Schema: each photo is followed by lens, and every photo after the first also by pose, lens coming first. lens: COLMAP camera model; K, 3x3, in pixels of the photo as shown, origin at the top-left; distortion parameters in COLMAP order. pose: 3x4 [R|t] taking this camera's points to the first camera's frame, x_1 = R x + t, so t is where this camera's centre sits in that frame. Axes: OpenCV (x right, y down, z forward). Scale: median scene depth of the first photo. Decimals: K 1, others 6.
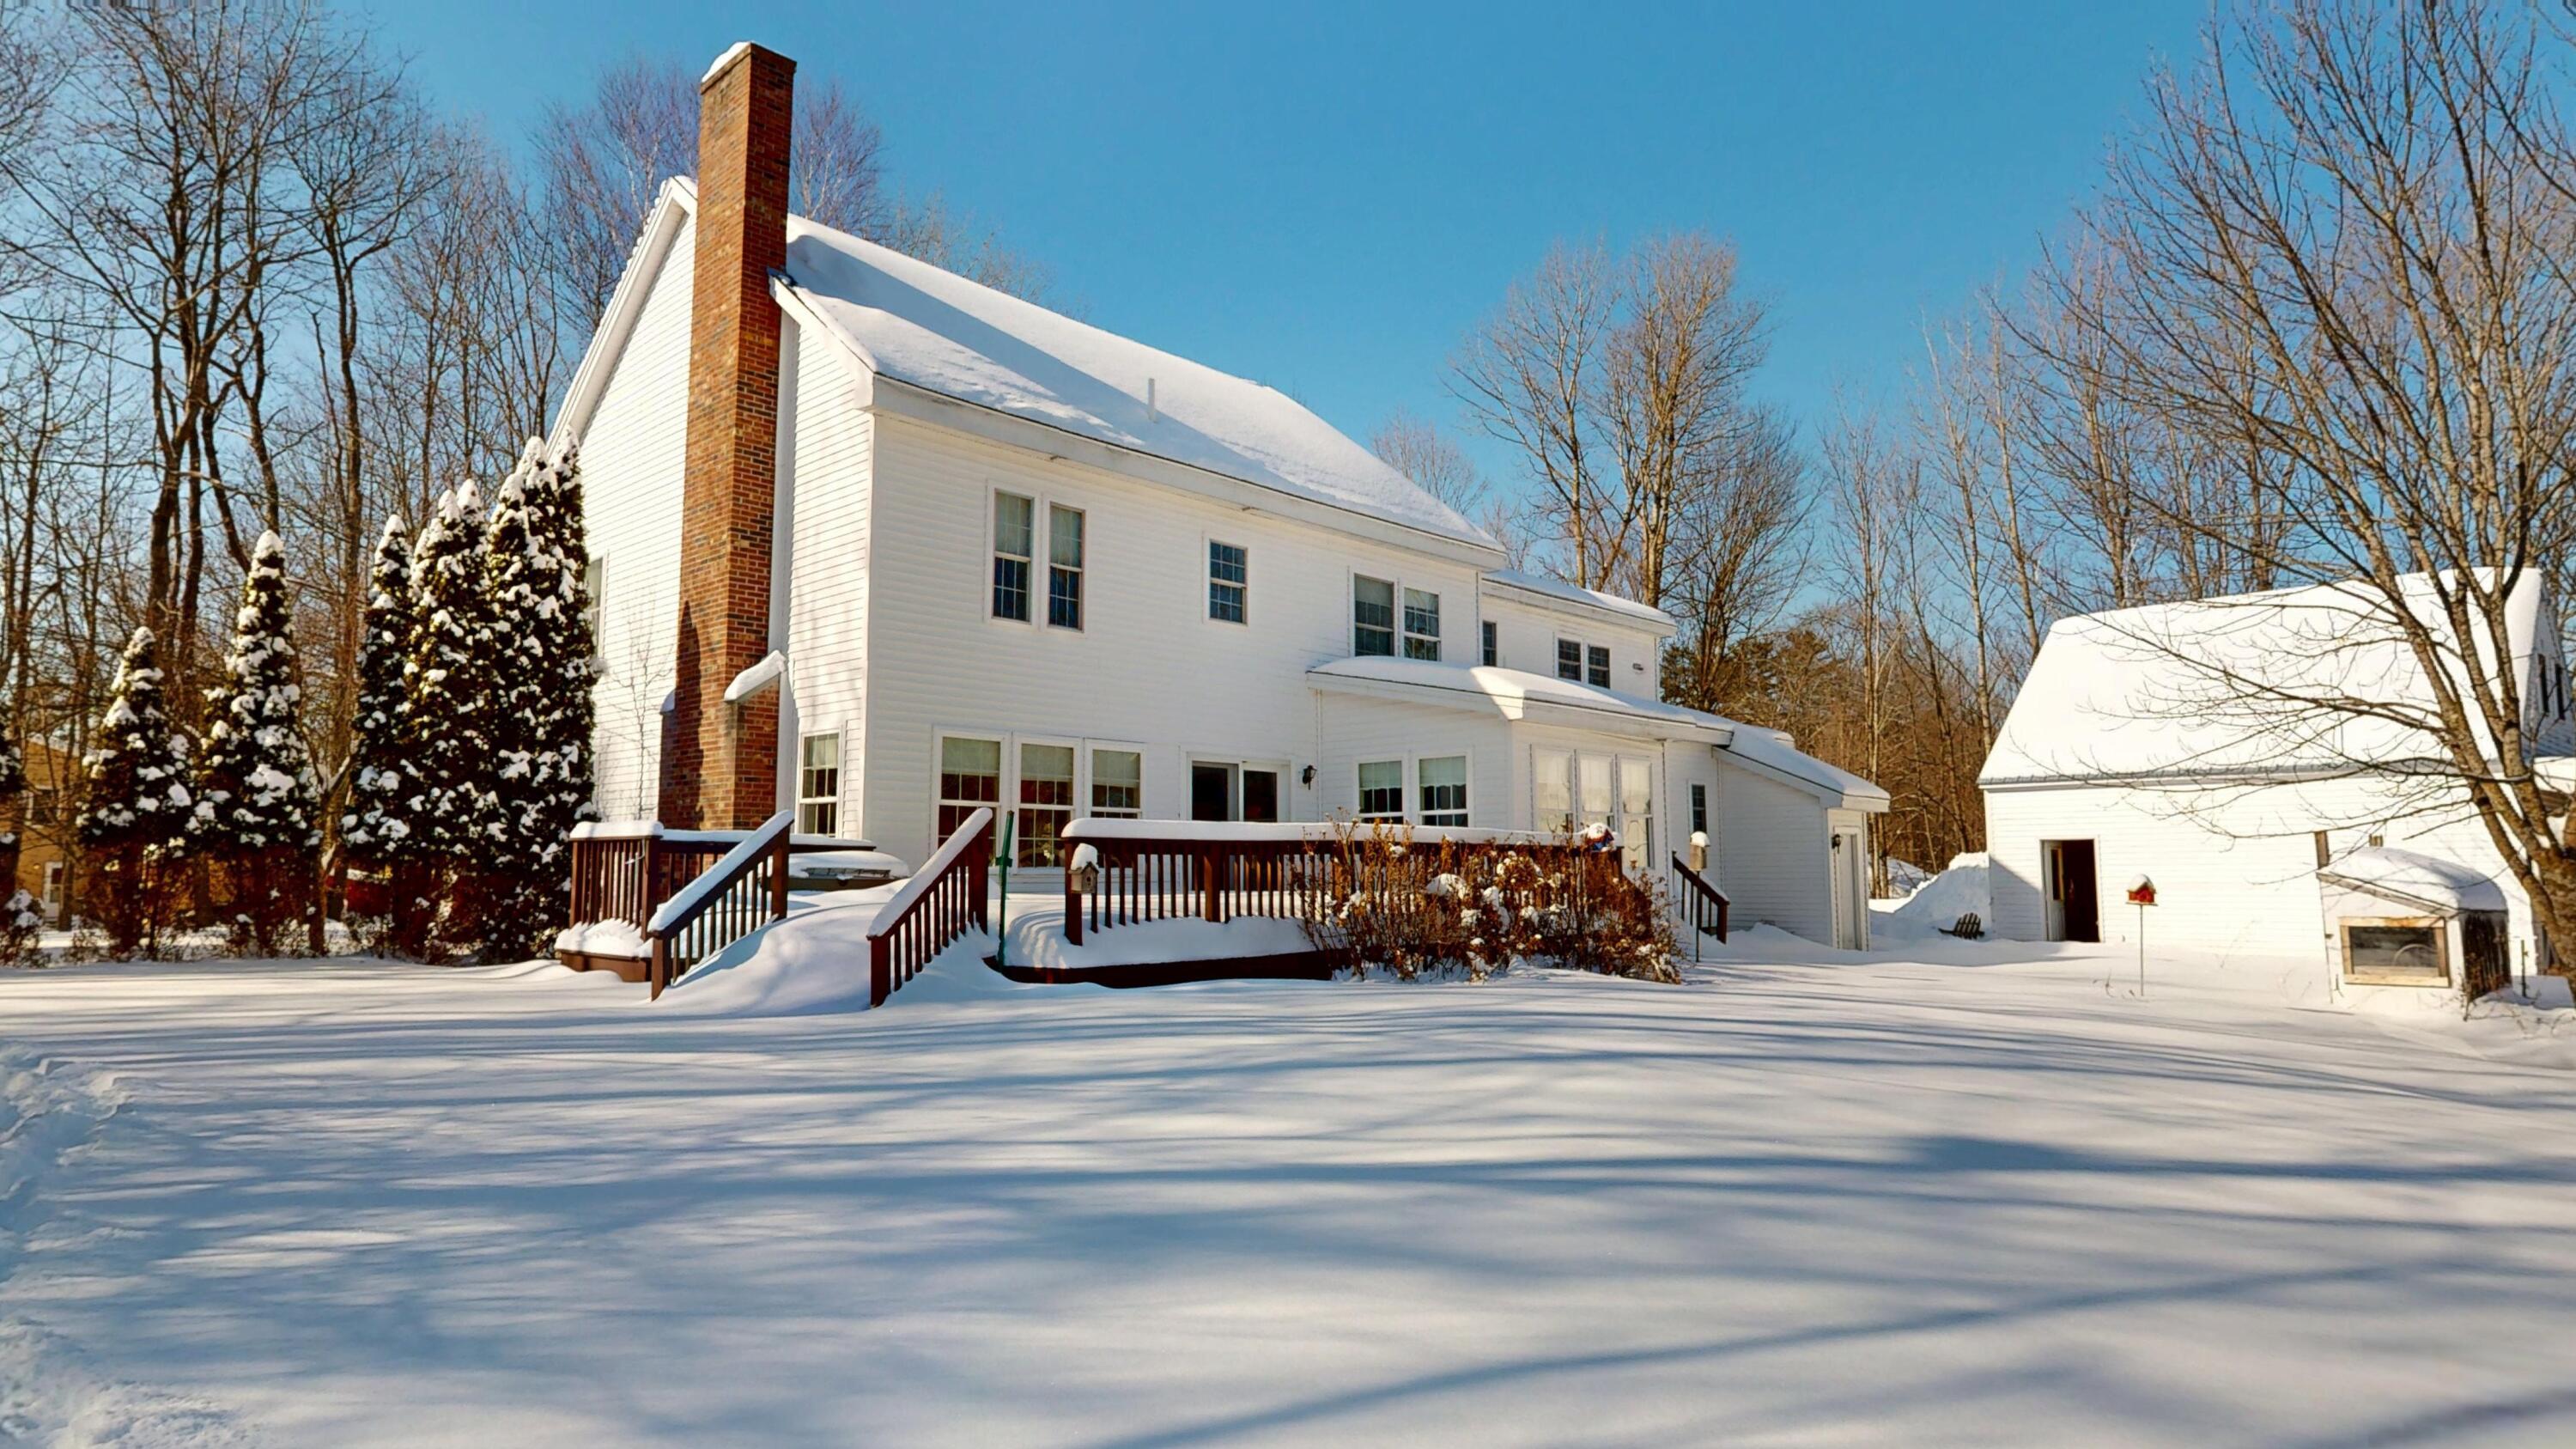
lens RADIAL K [[1437.8, 0, 1288.0], [0, 1437.8, 724.5], [0, 0, 1]] dist [0.003583, -0.001773]
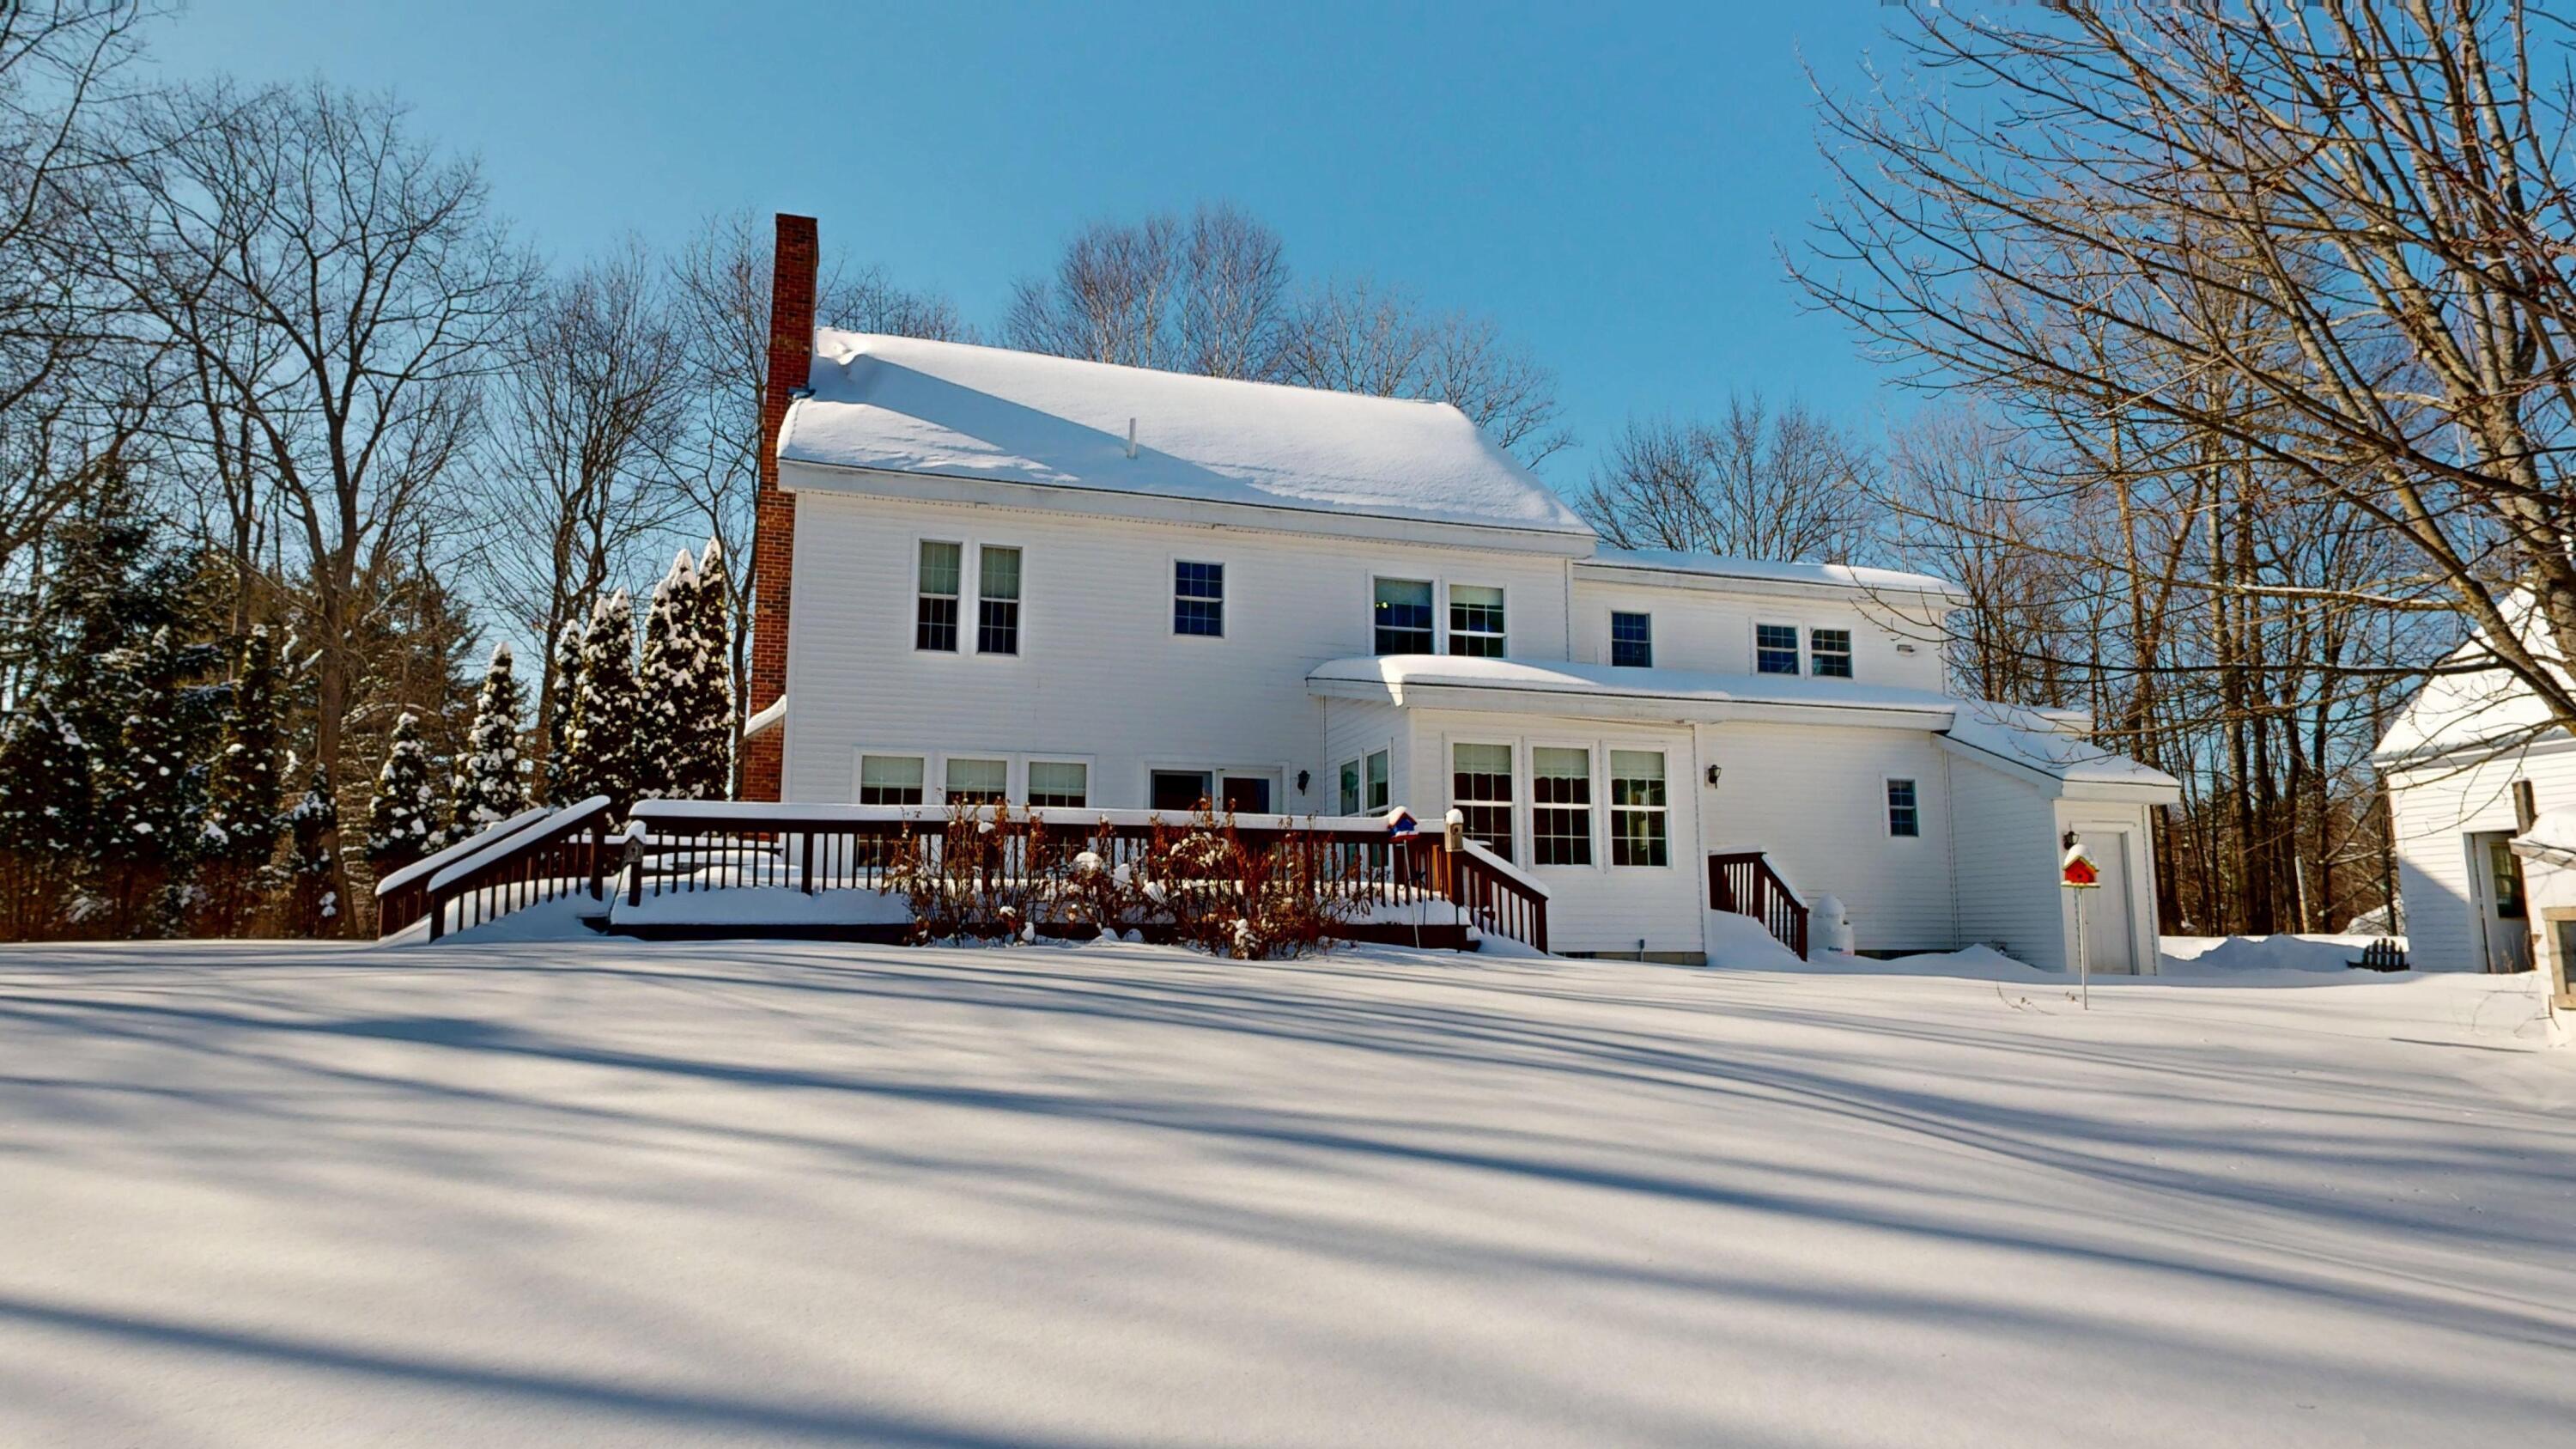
lens RADIAL K [[1437.8, 0, 1288.0], [0, 1437.8, 724.5], [0, 0, 1]] dist [0.003583, -0.001773]
pose [[0.869498, -0.075589, -0.488118, 0.590770], [0.051039, 0.996680, -0.063427, 0.070434], [0.491292, 0.030237, 0.870470, 0.146881]]
